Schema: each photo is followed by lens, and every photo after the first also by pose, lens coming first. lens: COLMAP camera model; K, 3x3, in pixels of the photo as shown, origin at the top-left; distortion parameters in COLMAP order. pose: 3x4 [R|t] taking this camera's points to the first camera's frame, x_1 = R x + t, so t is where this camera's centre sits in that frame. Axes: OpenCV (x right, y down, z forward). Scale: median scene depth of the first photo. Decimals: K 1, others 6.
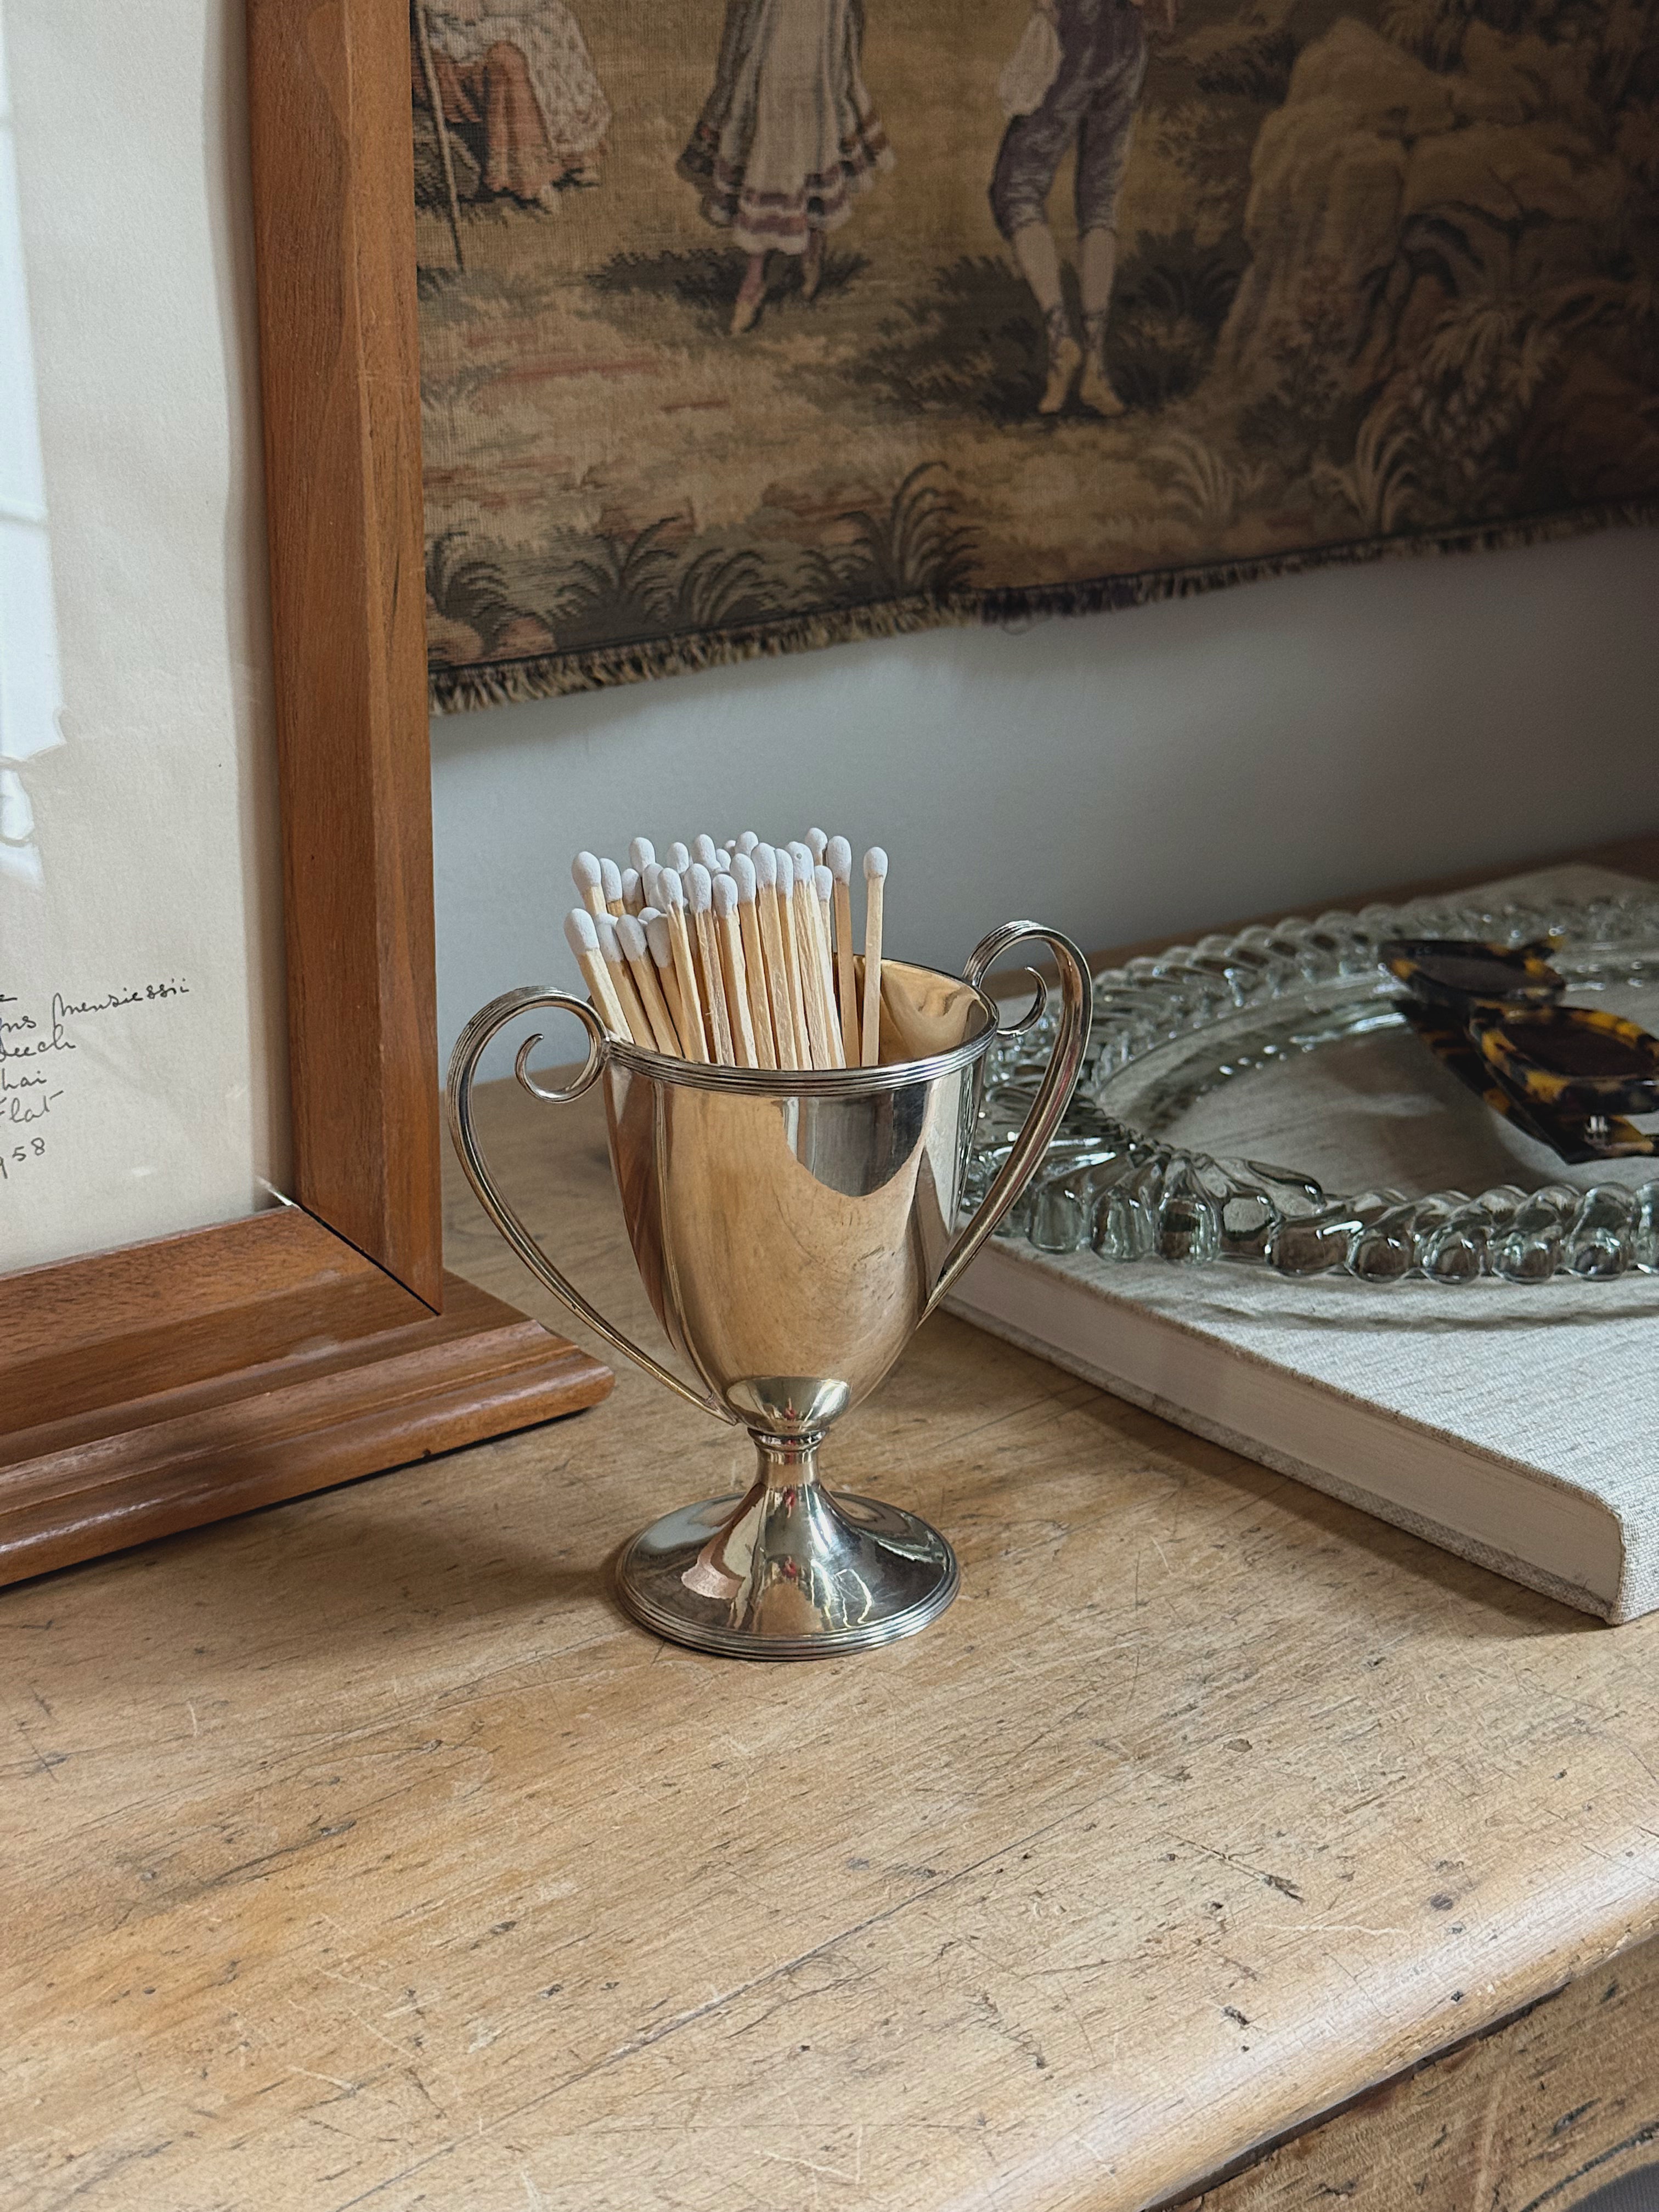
lens RADIAL K [[3112.5, 0, 821.2], [0, 3112.5, 1101.6], [0, 0, 1]] dist [0.185214, -0.395225]
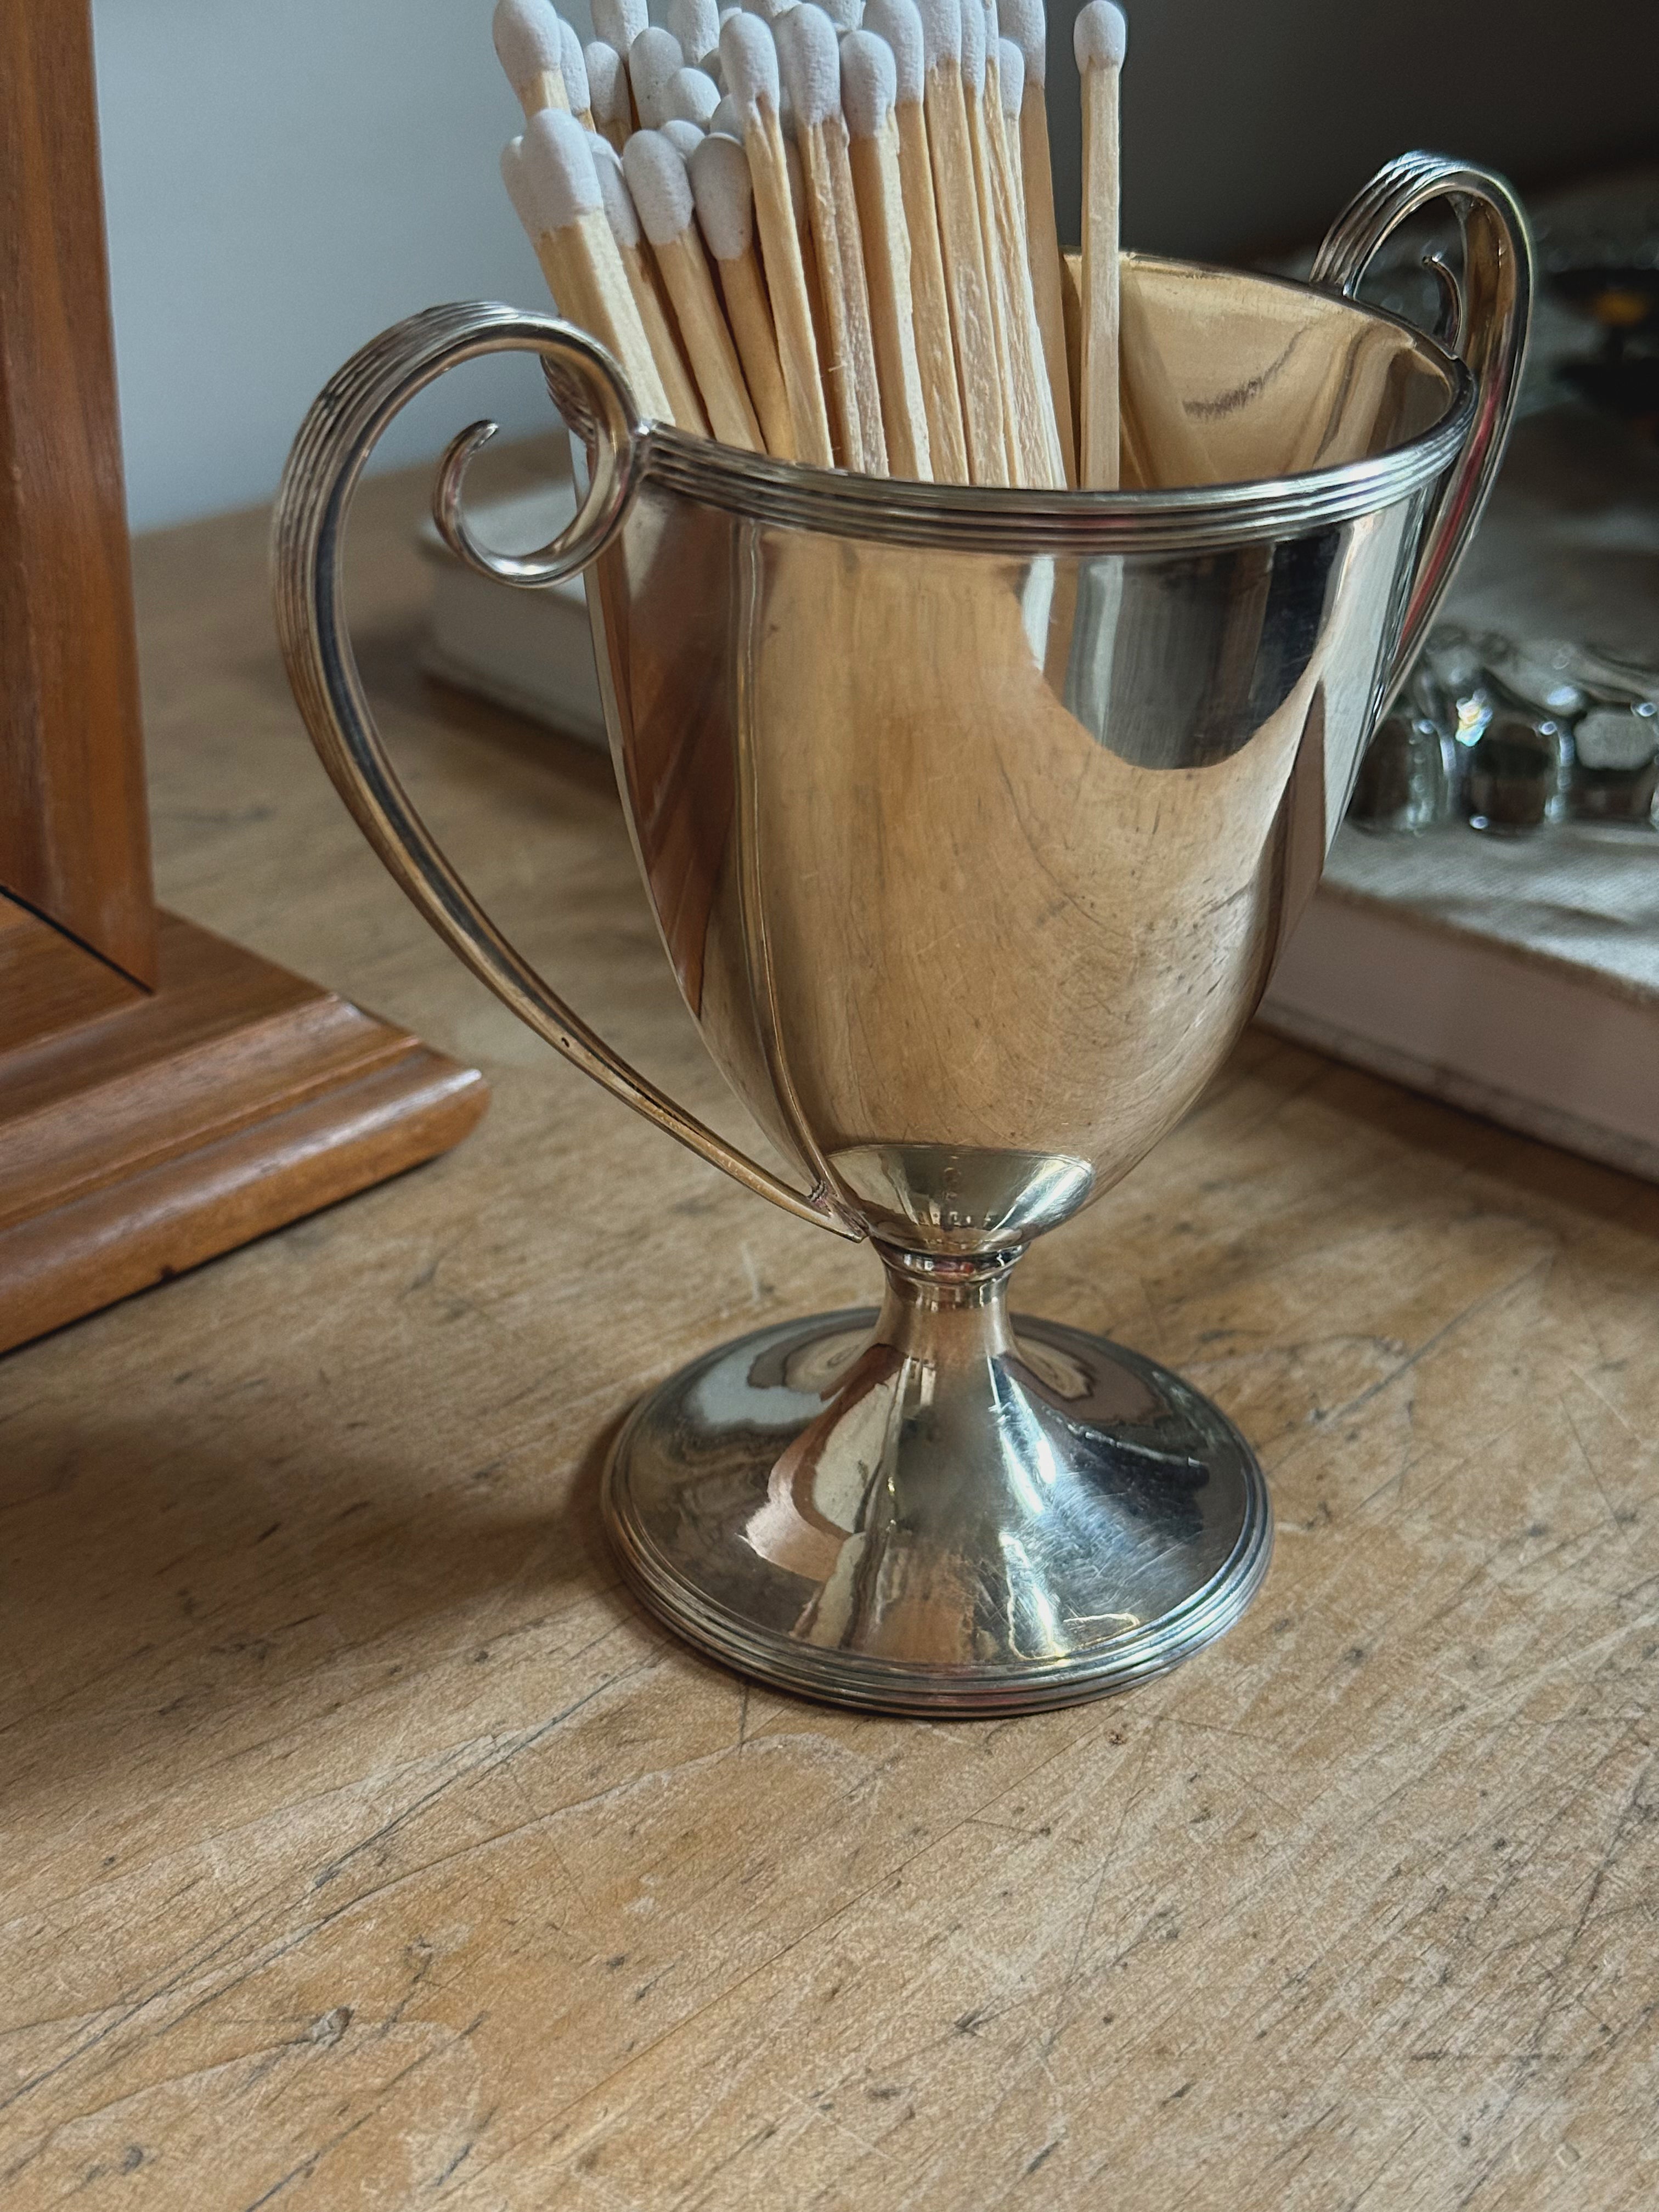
lens RADIAL K [[3216.5, 0, 824.4], [0, 3216.5, 1118.8], [0, 0, 1]] dist [0.192563, -0.528542]
pose [[0.986532, -0.058228, 0.152850, -0.108294], [0.030755, 0.983856, 0.176300, -0.004404], [-0.160648, -0.169225, 0.972397, 0.507376]]
